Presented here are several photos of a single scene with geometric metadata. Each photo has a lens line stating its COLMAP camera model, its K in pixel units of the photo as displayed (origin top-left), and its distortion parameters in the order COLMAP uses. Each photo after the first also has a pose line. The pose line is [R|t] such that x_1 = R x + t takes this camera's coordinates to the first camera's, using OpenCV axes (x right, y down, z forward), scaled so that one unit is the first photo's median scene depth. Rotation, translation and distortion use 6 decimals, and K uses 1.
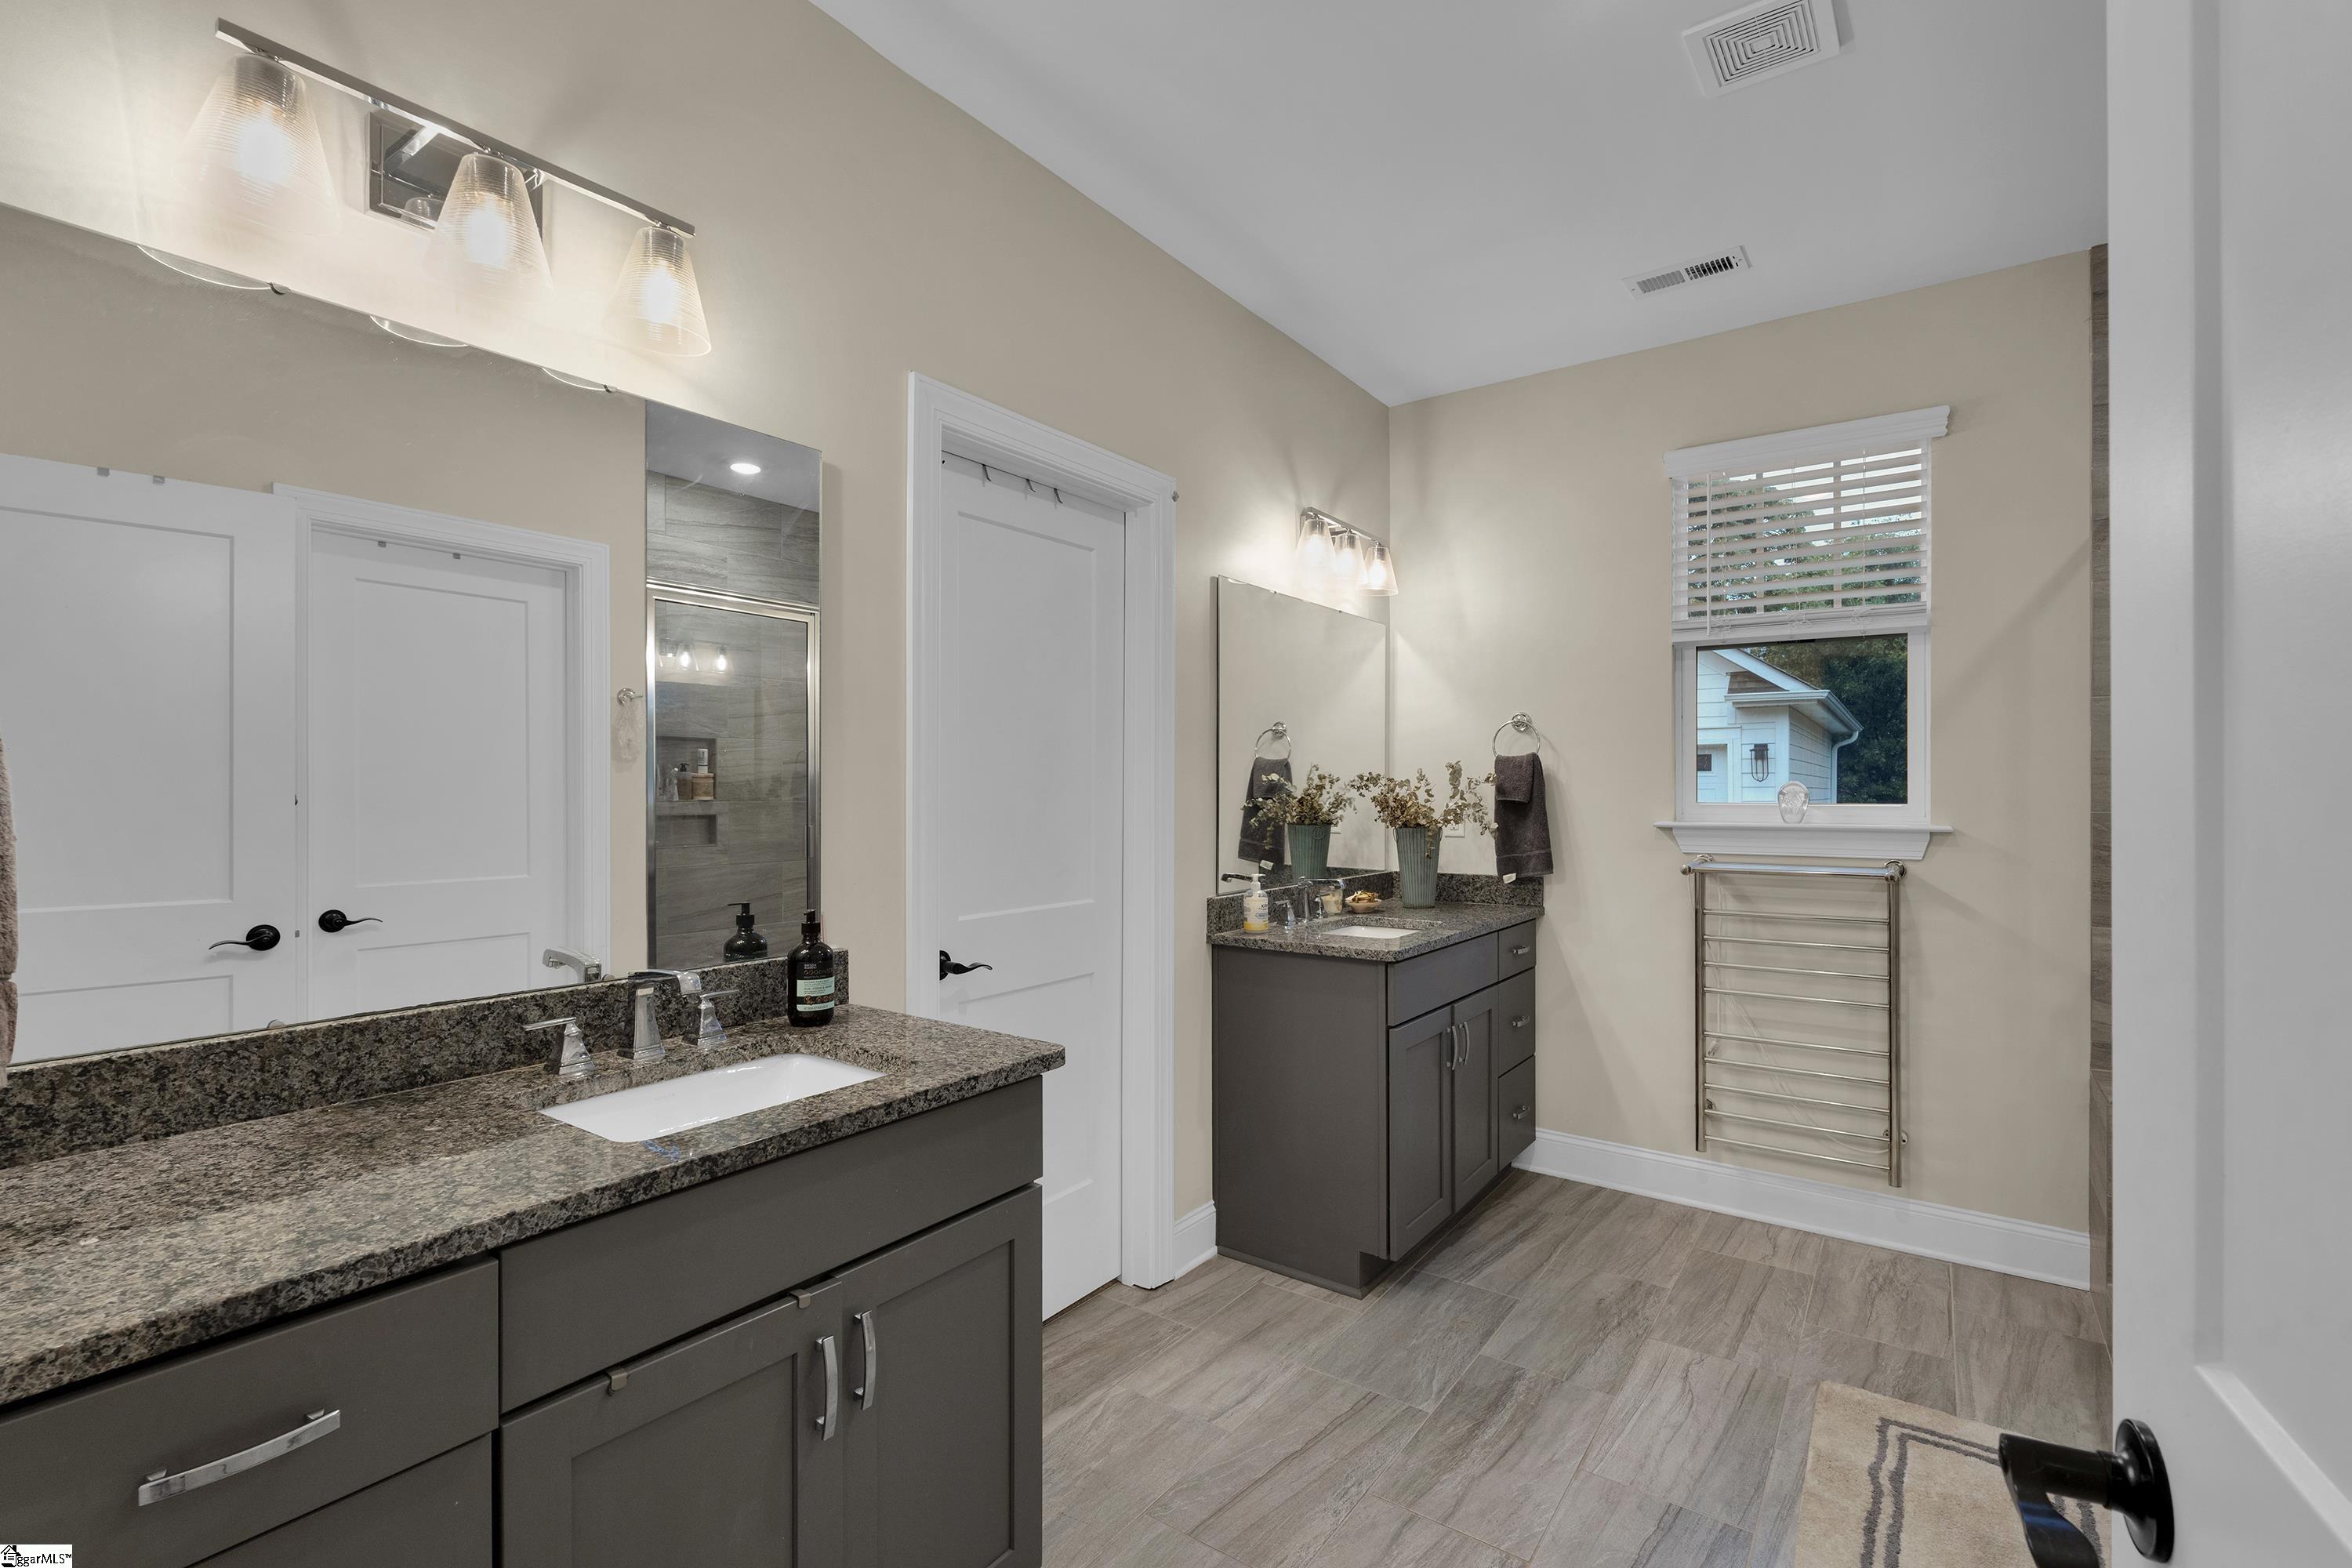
lens RADIAL K [[1042.0, 0, 1165.7], [0, 1042.0, 789.0], [0, 0, 1]] dist [0.004901, 0.000110]
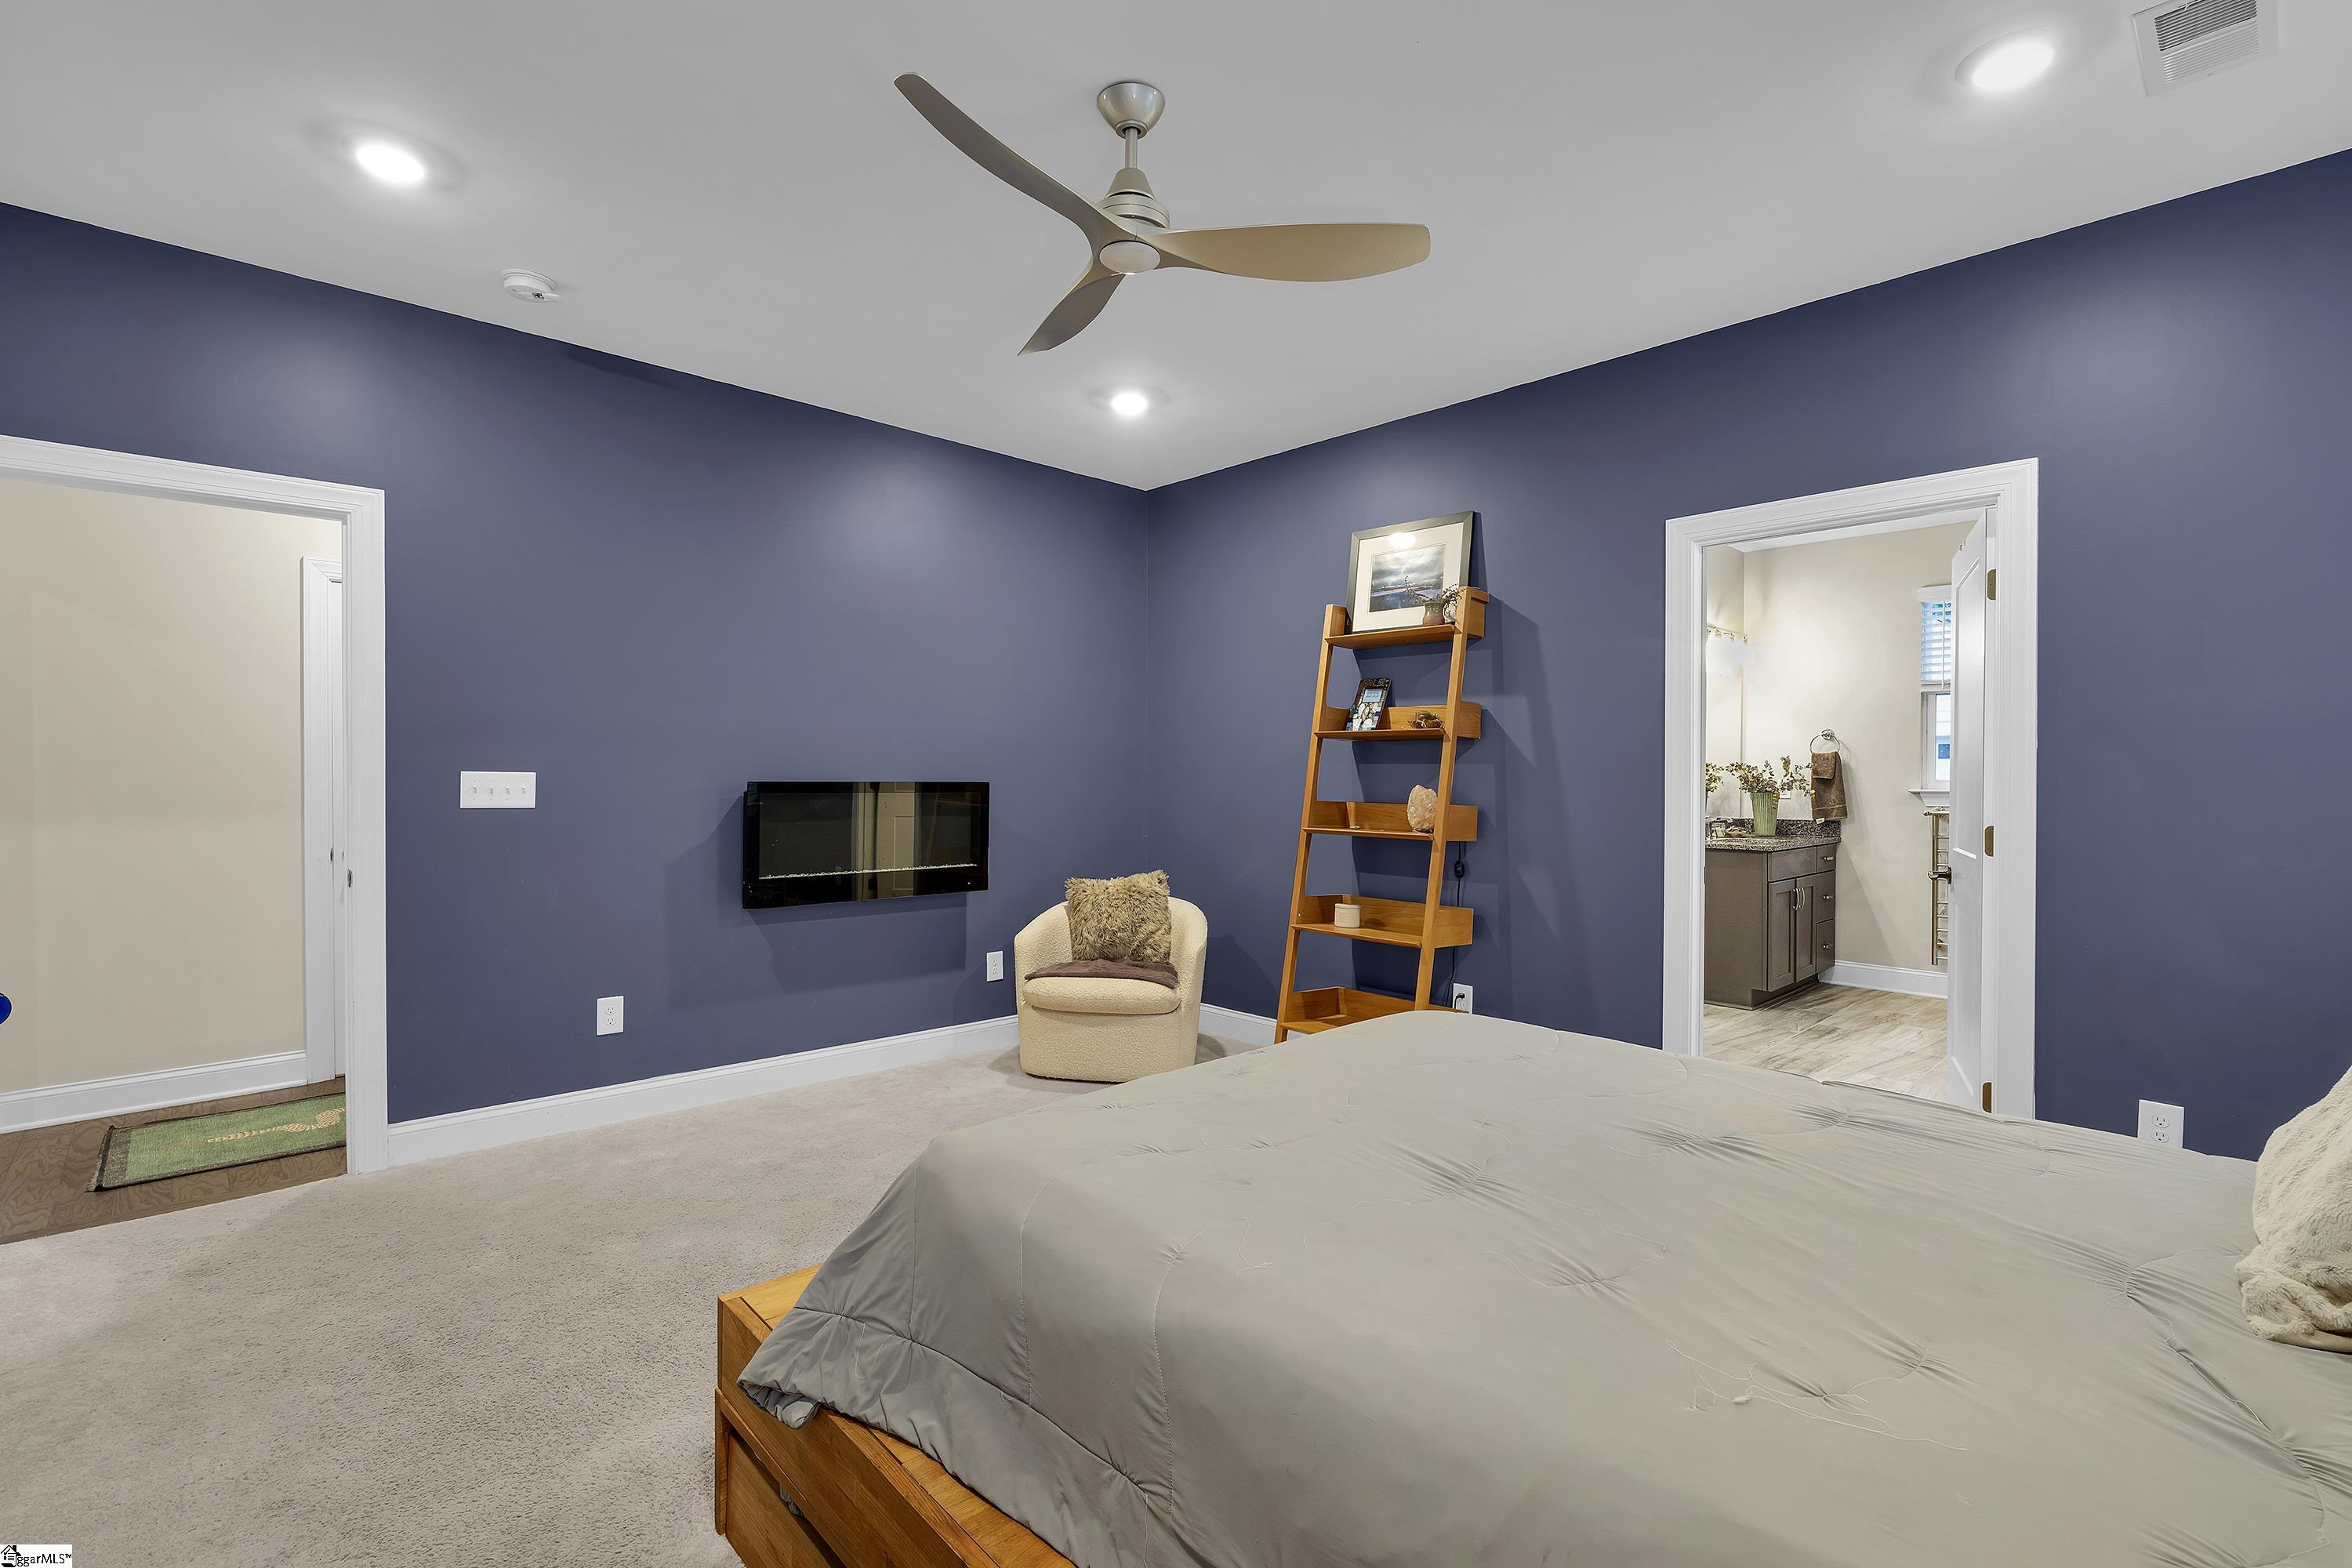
lens RADIAL K [[1042.0, 0, 1175.9], [0, 1042.0, 782.6], [0, 0, 1]] dist [0.004901, 0.000110]
pose [[0.982409, 0.002218, -0.186728, -0.435385], [0.001166, 0.999837, 0.018008, -0.014911], [0.186737, -0.017909, 0.982247, -0.996306]]
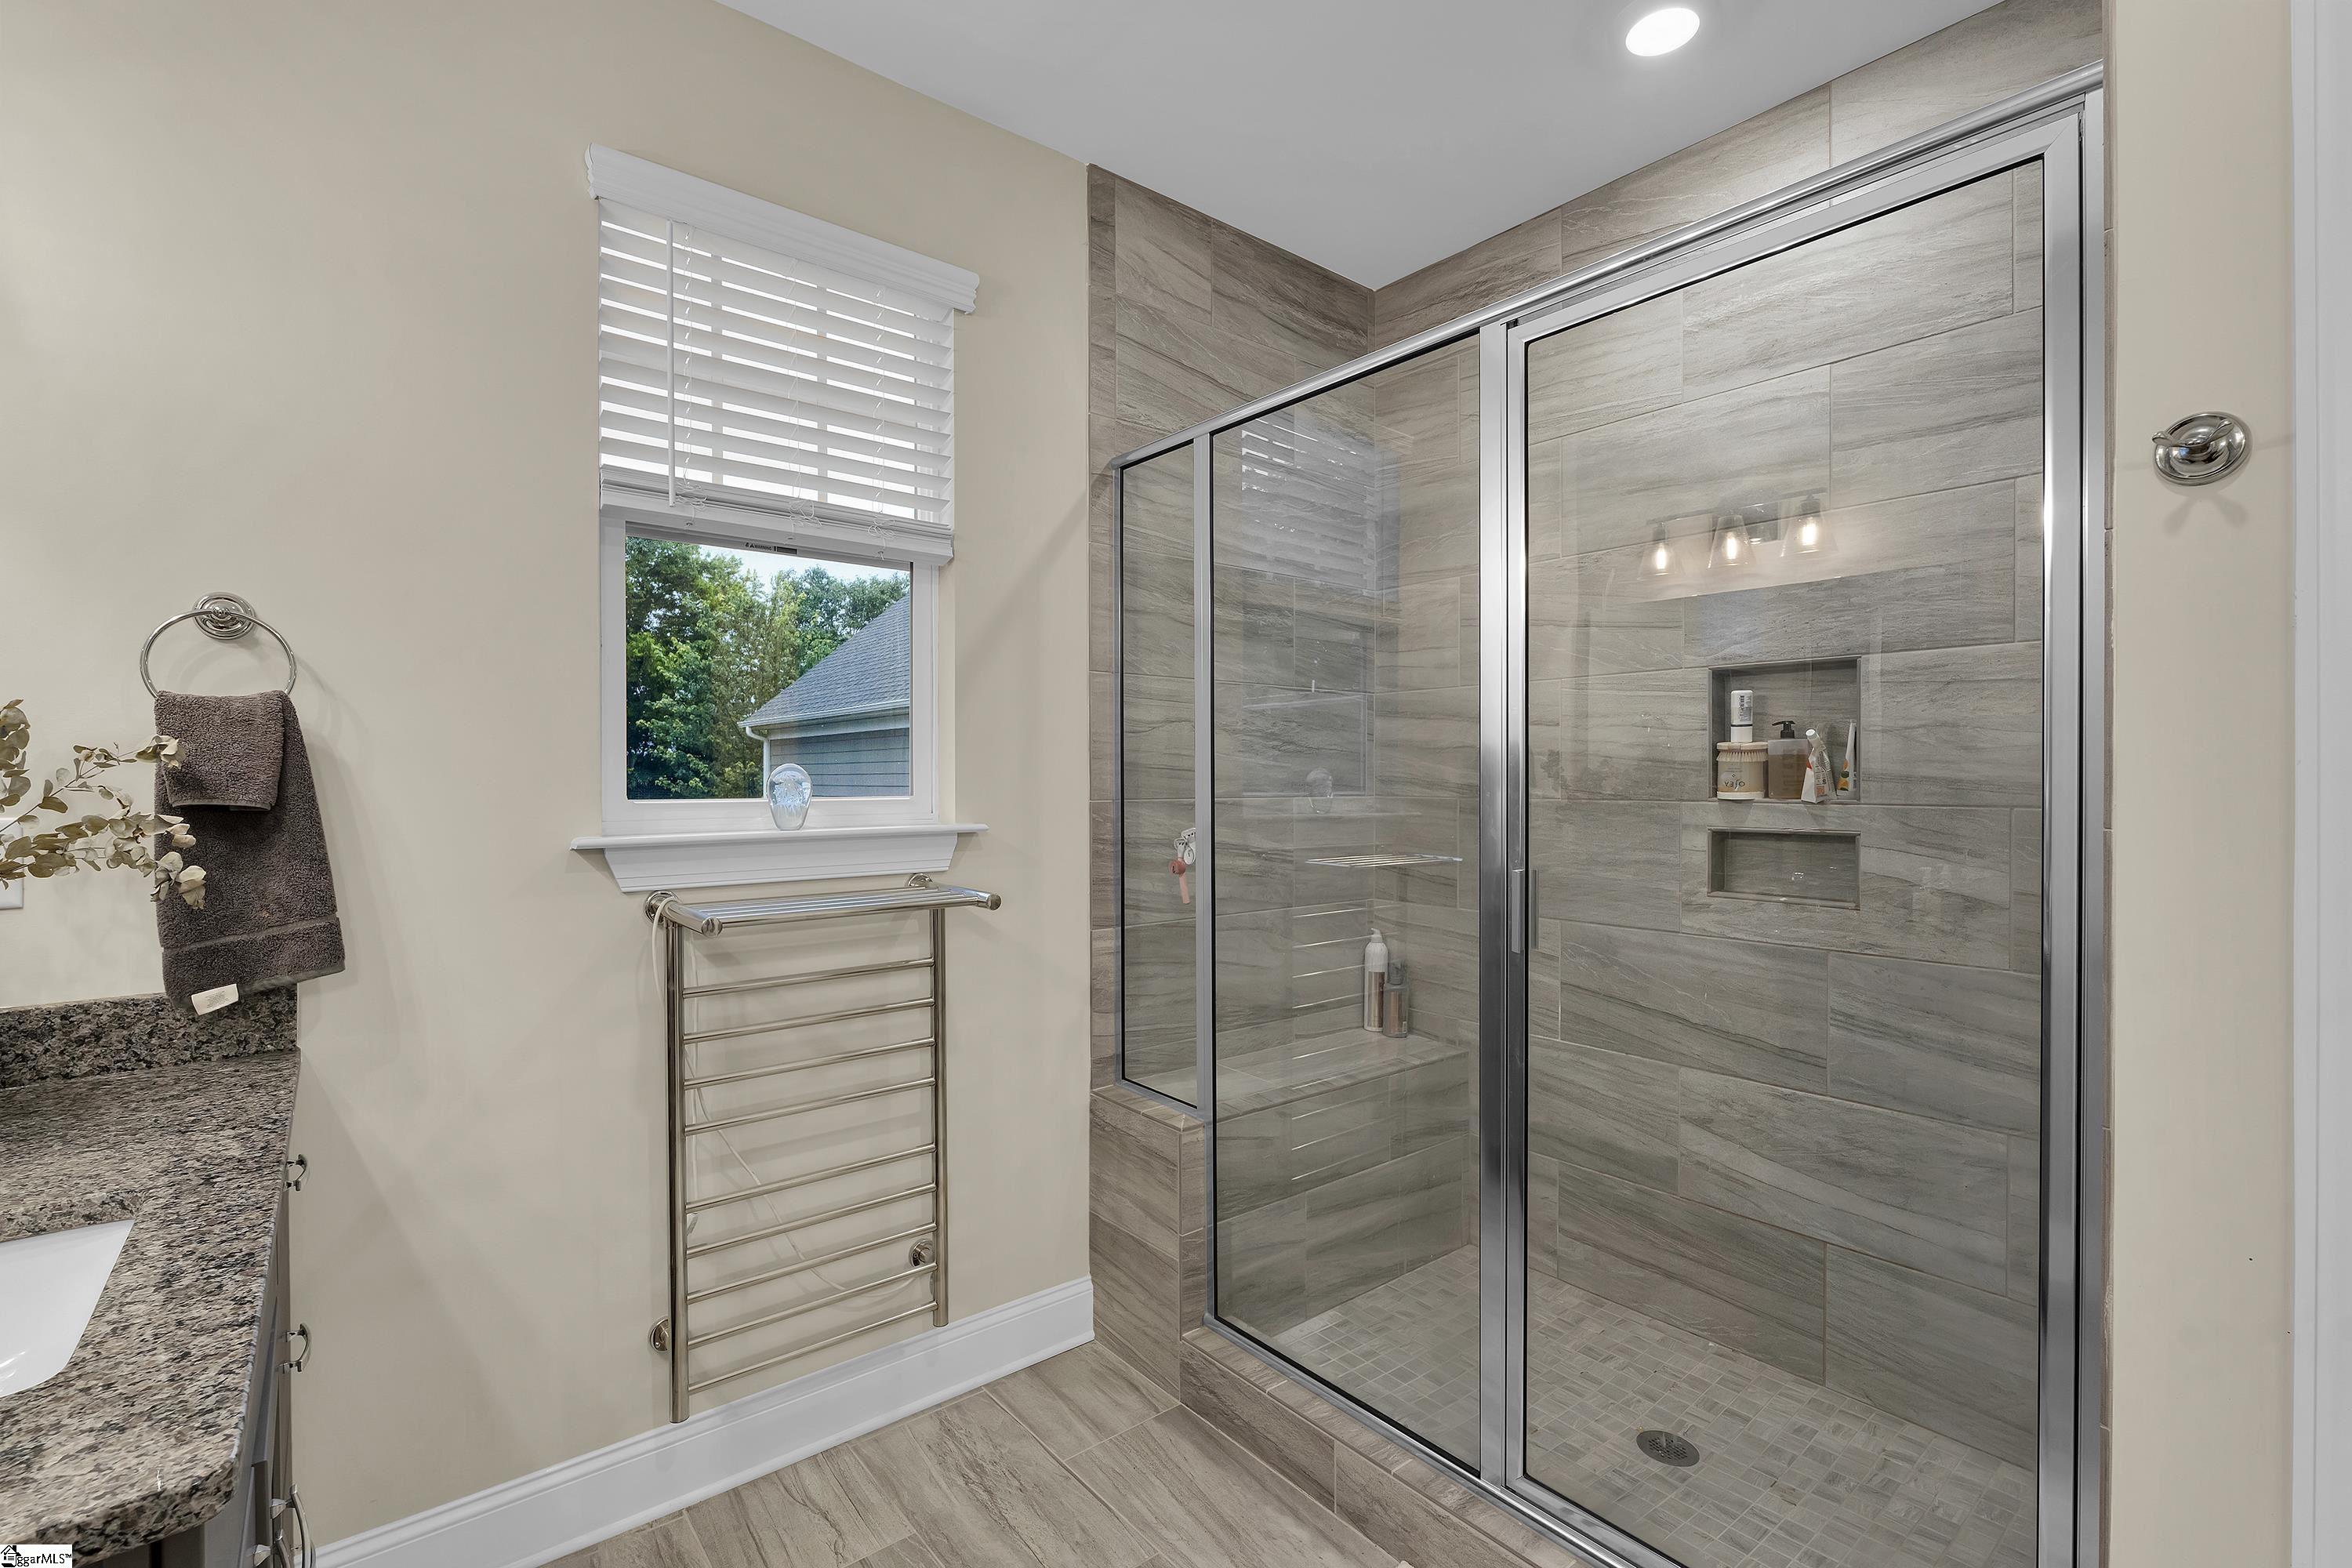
lens RADIAL K [[1042.0, 0, 1167.6], [0, 1042.0, 787.2], [0, 0, 1]] dist [0.004901, 0.000110]
pose [[0.257733, -0.013927, 0.966116, 0.035984], [-0.001047, 0.999891, 0.014693, -0.002454], [-0.966216, -0.004798, 0.257691, 0.549034]]
